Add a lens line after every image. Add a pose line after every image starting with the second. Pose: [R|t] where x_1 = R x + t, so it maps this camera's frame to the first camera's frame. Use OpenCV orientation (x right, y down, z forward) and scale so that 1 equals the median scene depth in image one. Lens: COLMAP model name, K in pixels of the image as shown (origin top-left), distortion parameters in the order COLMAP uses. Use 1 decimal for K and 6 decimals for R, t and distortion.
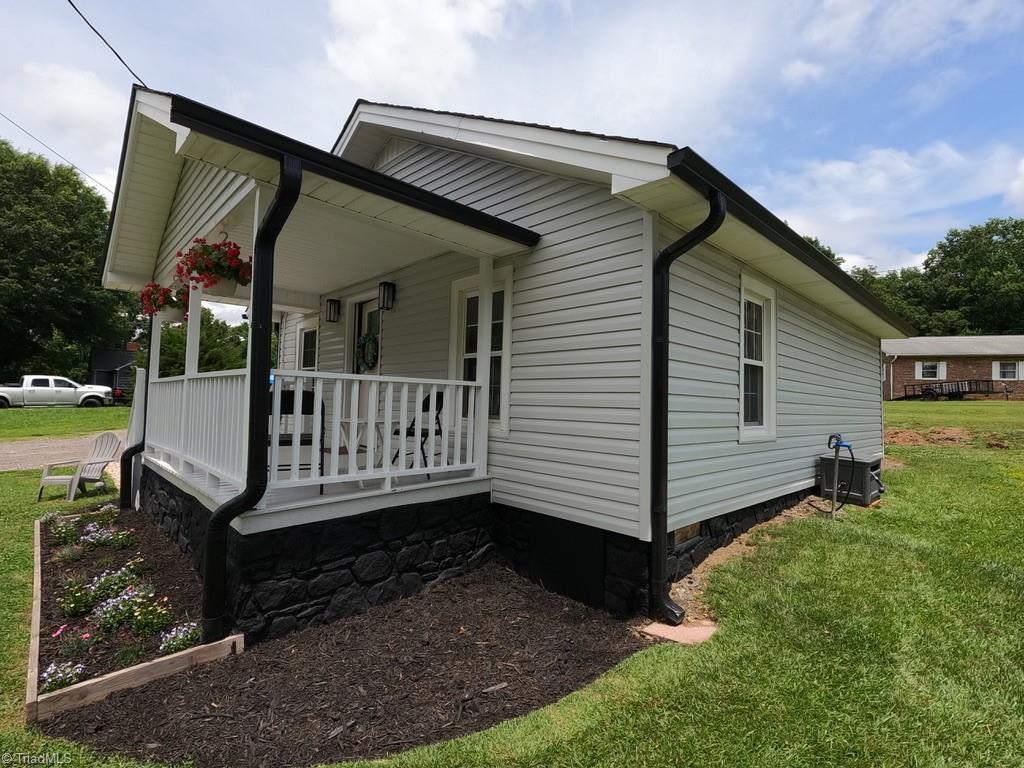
lens RADIAL K [[486.1, 0, 512.0], [0, 486.1, 384.0], [0, 0, 1]] dist [0.028366, 0.000018]
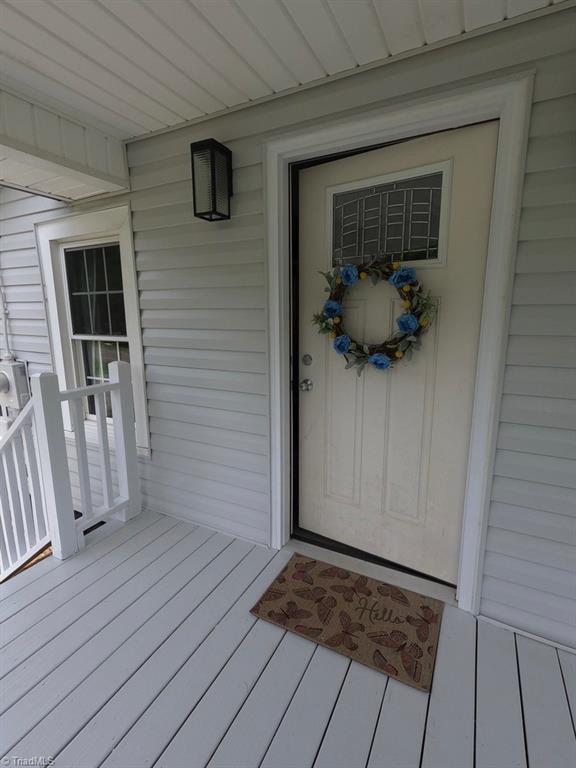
lens RADIAL K [[364.6, 0, 288.0], [0, 364.6, 384.0], [0, 0, 1]] dist [0.028366, 0.000018]
pose [[0.942222, -0.093336, 0.321724, -0.361572], [0.016933, 0.972442, 0.232528, -0.066505], [-0.334561, -0.213645, 0.917837, 0.638387]]
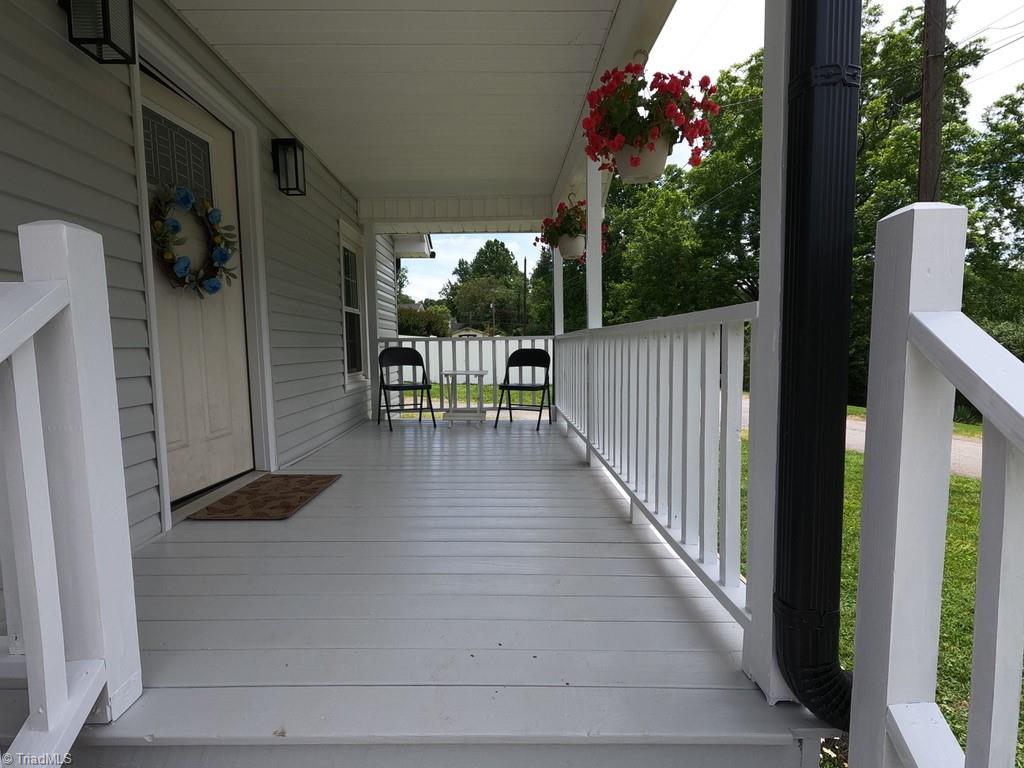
lens RADIAL K [[486.1, 0, 512.0], [0, 486.1, 384.0], [0, 0, 1]] dist [0.028366, 0.000018]
pose [[-0.742441, -0.067285, 0.666524, -0.623850], [-0.030427, 0.997303, 0.066785, 0.013497], [-0.669220, 0.029303, -0.742486, 0.951113]]
